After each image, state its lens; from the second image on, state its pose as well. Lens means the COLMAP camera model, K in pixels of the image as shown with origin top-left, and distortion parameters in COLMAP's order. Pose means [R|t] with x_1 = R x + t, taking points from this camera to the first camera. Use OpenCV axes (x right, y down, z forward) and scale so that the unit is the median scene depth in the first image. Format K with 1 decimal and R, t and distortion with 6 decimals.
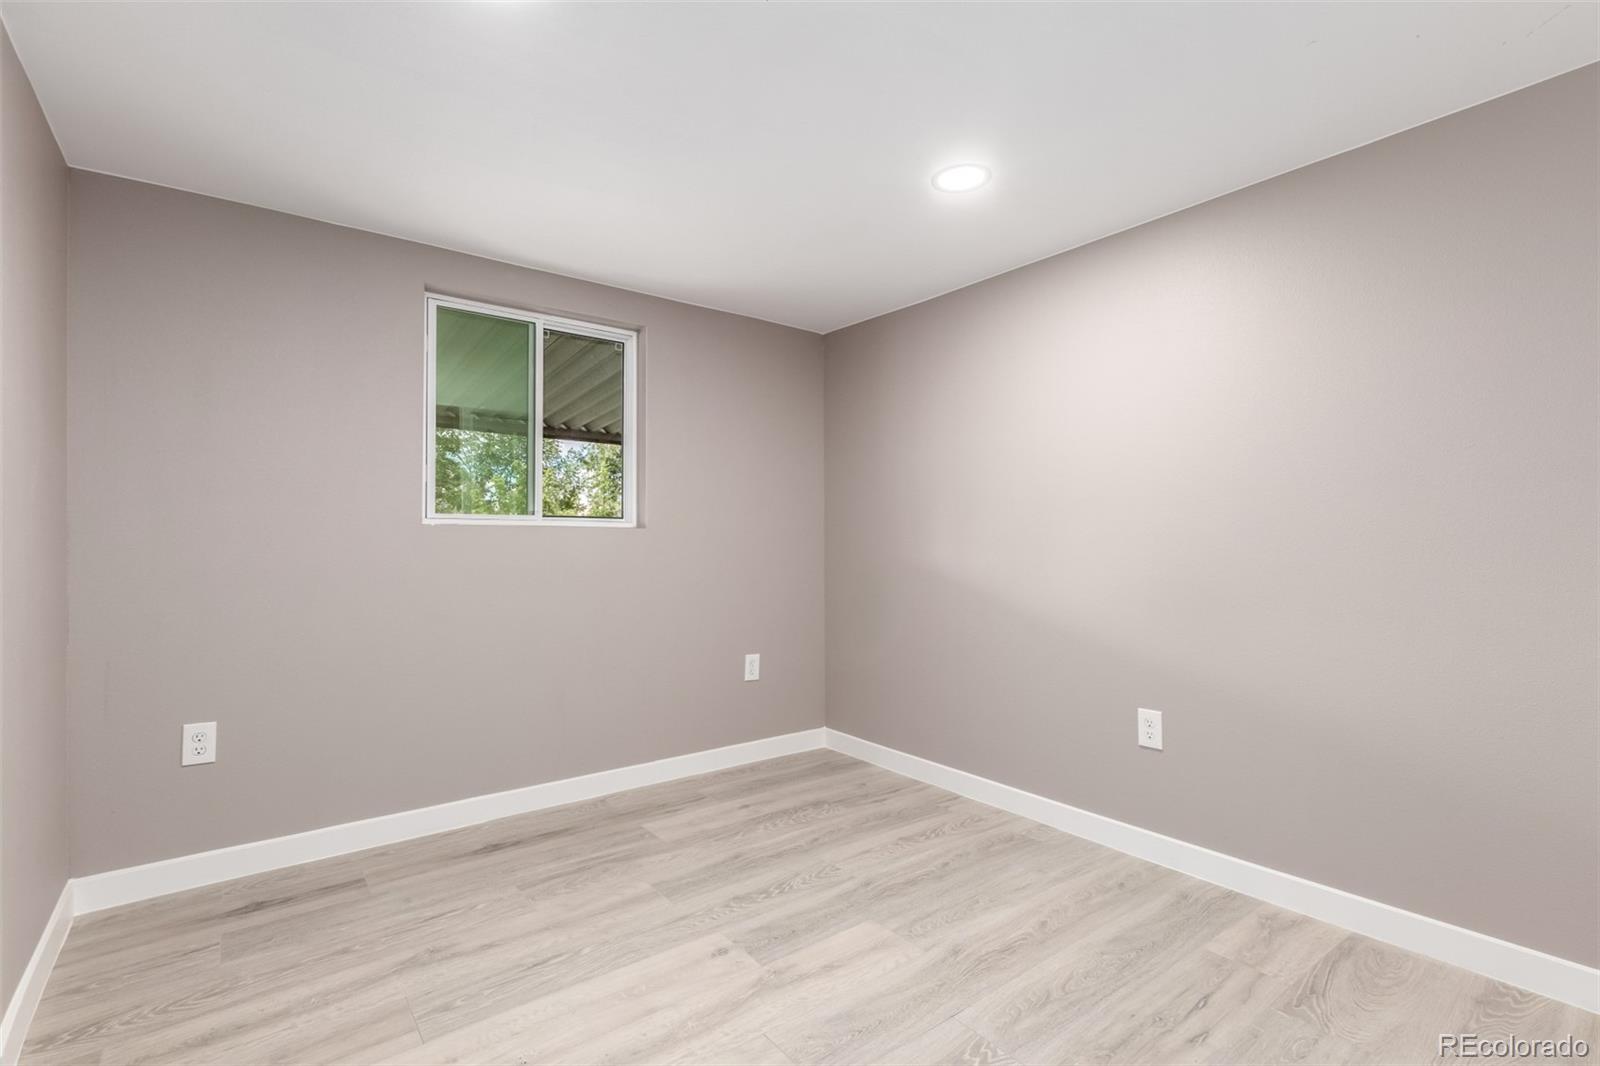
lens RADIAL K [[729.8, 0, 794.9], [0, 729.8, 538.9], [0, 0, 1]] dist [-0.000177, -0.000732]
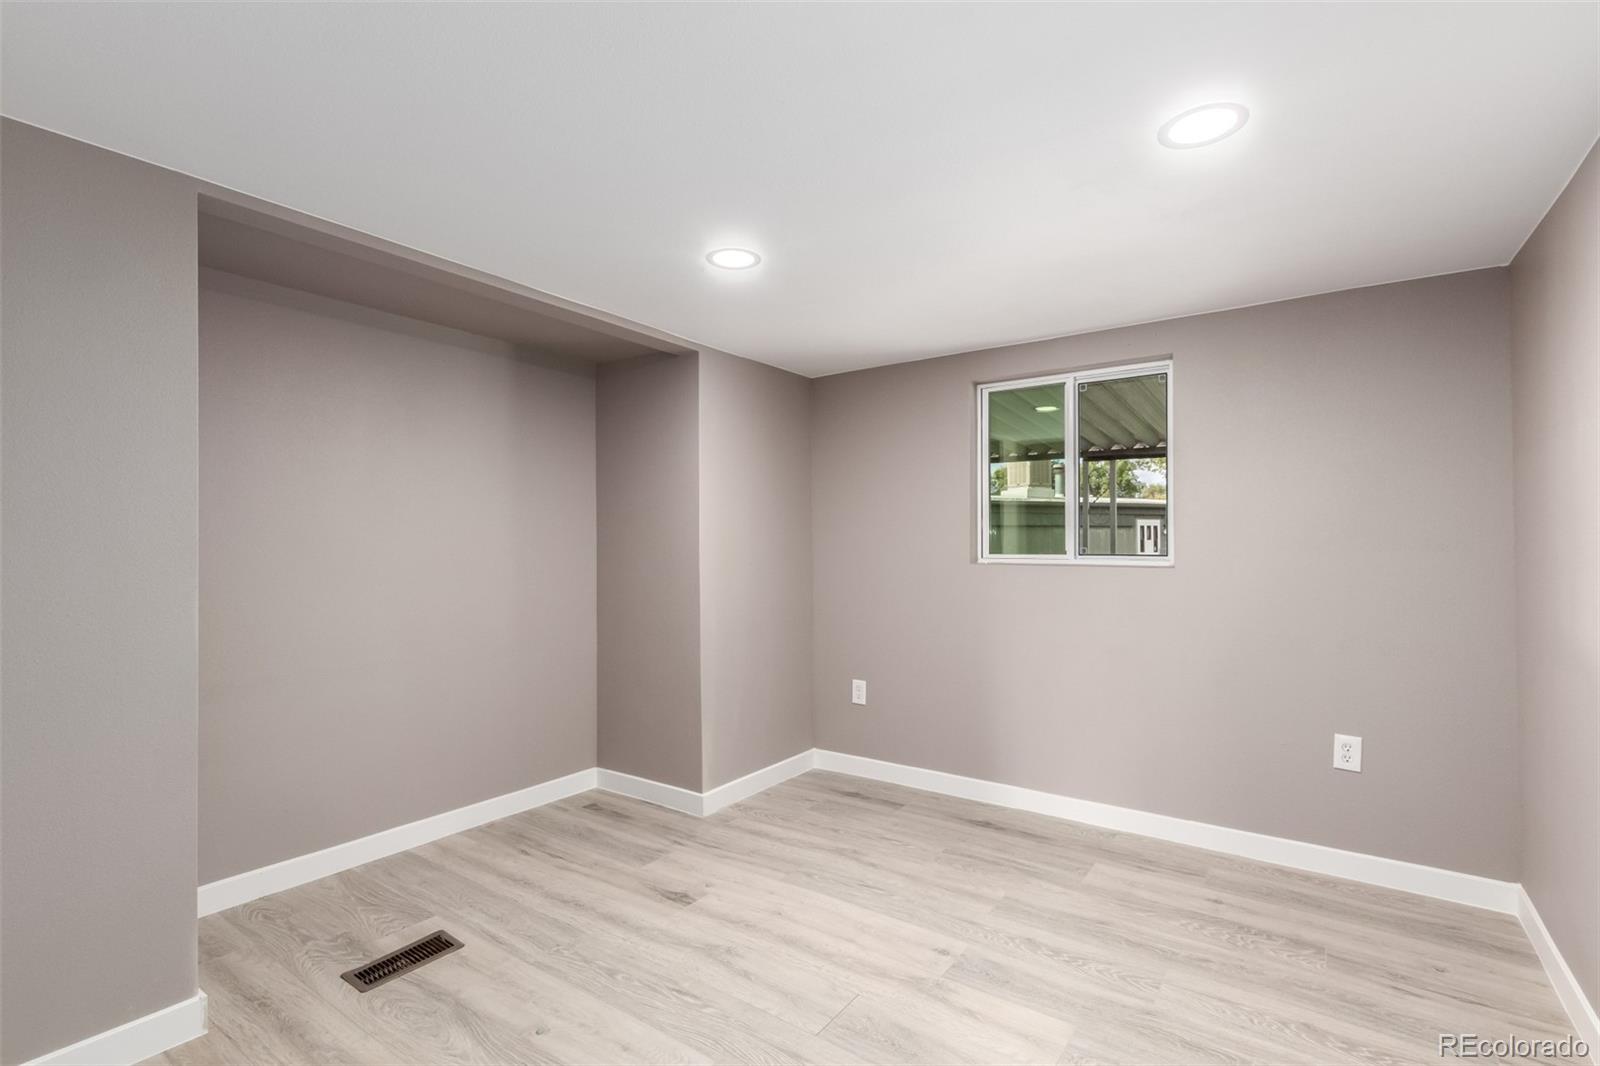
lens RADIAL K [[729.8, 0, 794.9], [0, 729.8, 538.9], [0, 0, 1]] dist [-0.000177, -0.000732]
pose [[0.288194, -0.007373, -0.957544, 0.719144], [0.005683, 0.999966, -0.005989, -0.062962], [0.957555, -0.003716, 0.288226, 0.339144]]
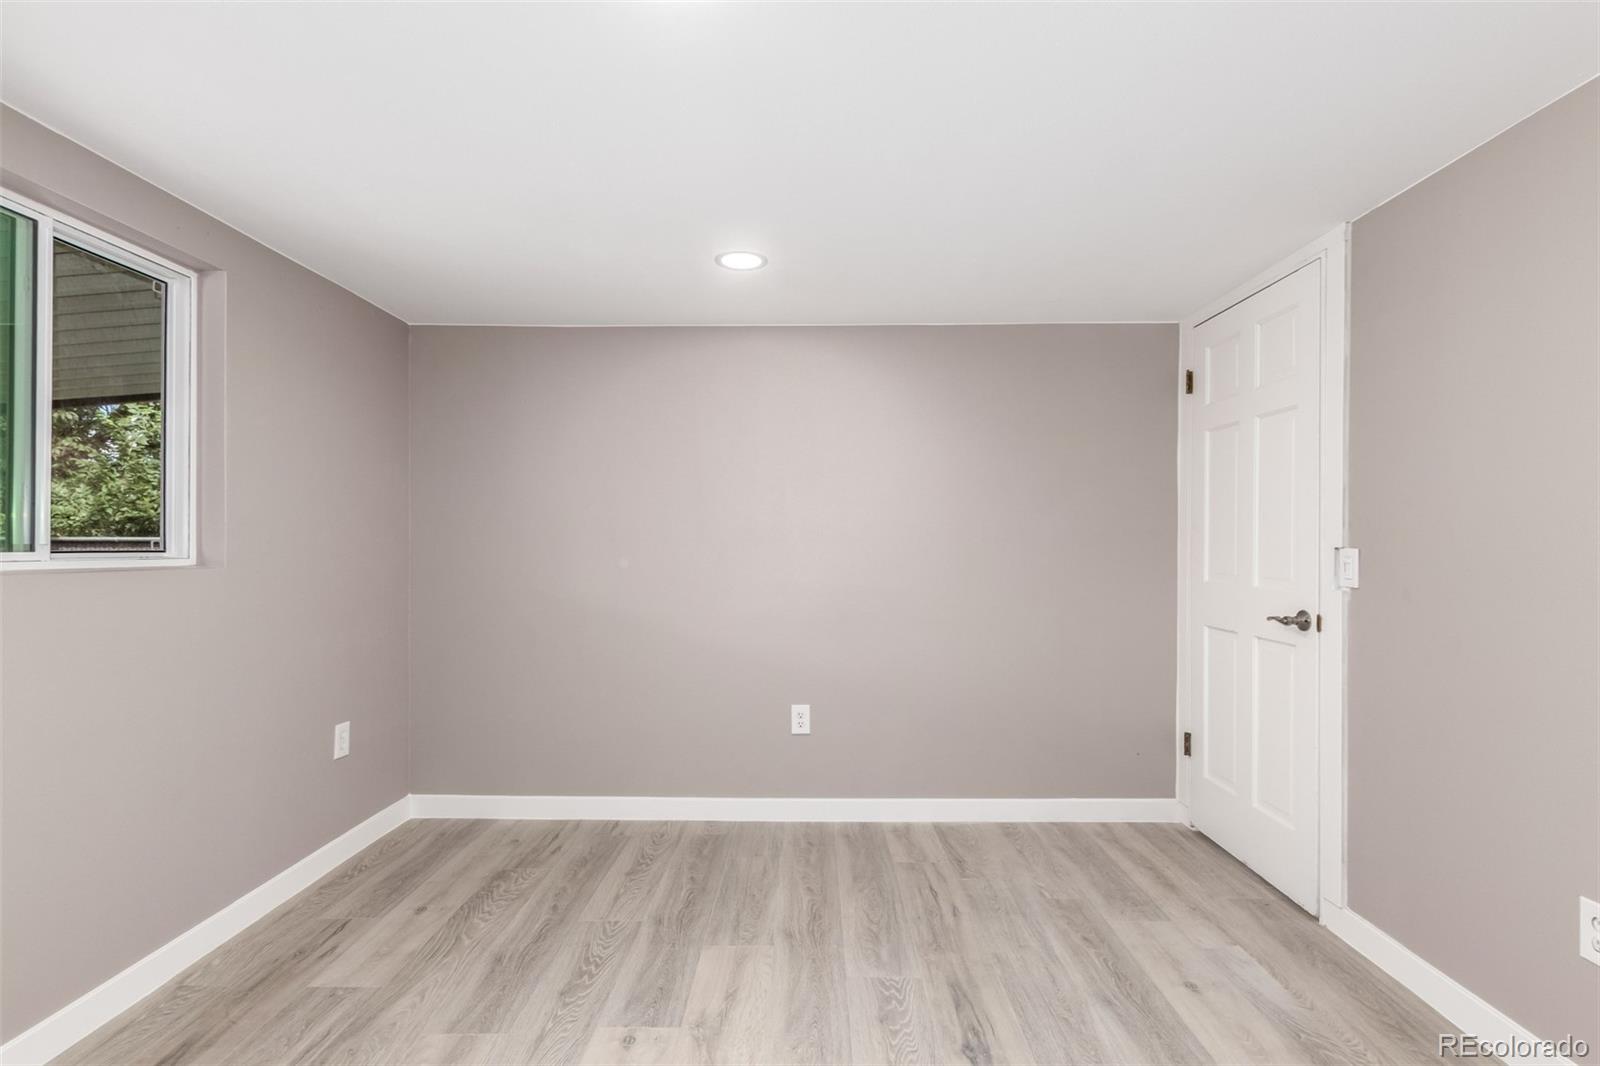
lens RADIAL K [[738.4, 0, 803.6], [0, 738.4, 550.5], [0, 0, 1]] dist [0.000058, -0.001046]
pose [[0.618279, -0.004938, 0.785943, -0.531653], [-0.005469, 0.999929, 0.010585, -0.052220], [-0.785939, -0.010843, 0.618208, 0.191303]]
